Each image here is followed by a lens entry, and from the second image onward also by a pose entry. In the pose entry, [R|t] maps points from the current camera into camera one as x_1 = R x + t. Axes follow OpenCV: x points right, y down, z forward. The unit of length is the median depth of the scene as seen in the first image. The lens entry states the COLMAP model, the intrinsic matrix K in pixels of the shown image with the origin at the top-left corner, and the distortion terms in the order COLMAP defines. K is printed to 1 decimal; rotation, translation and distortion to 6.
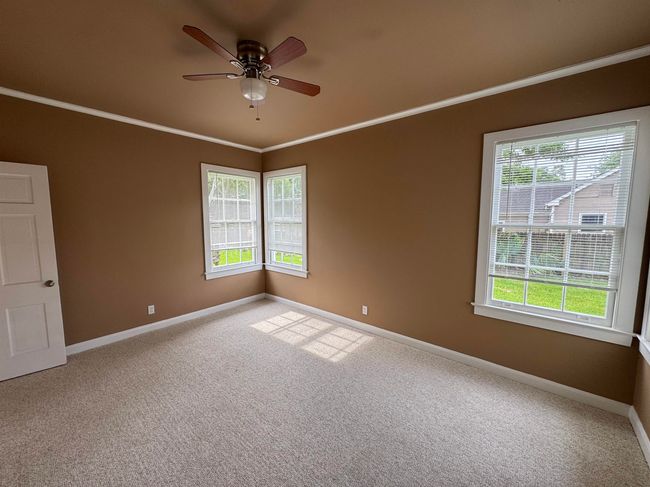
lens RADIAL K [[259.1, 0, 324.3], [0, 259.1, 242.7], [0, 0, 1]] dist [-0.006706, 0.000242]
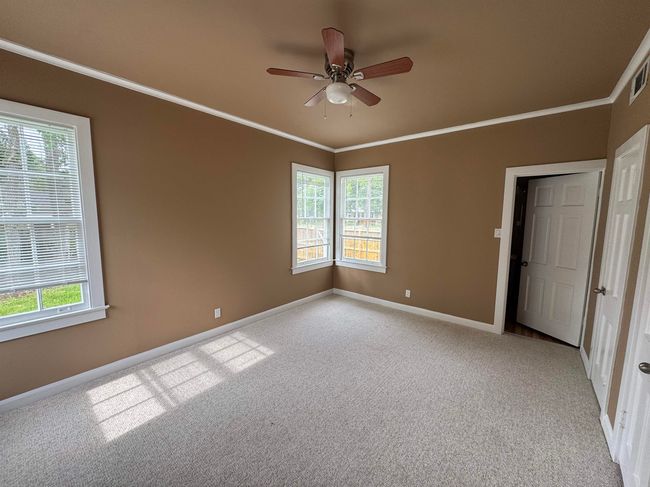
lens RADIAL K [[259.1, 0, 324.3], [0, 259.1, 242.7], [0, 0, 1]] dist [-0.006706, 0.000242]
pose [[-0.005750, -0.114576, 0.993398, -0.794949], [0.088402, 0.989467, 0.114634, -0.067353], [-0.996068, 0.088477, 0.004440, 0.633071]]
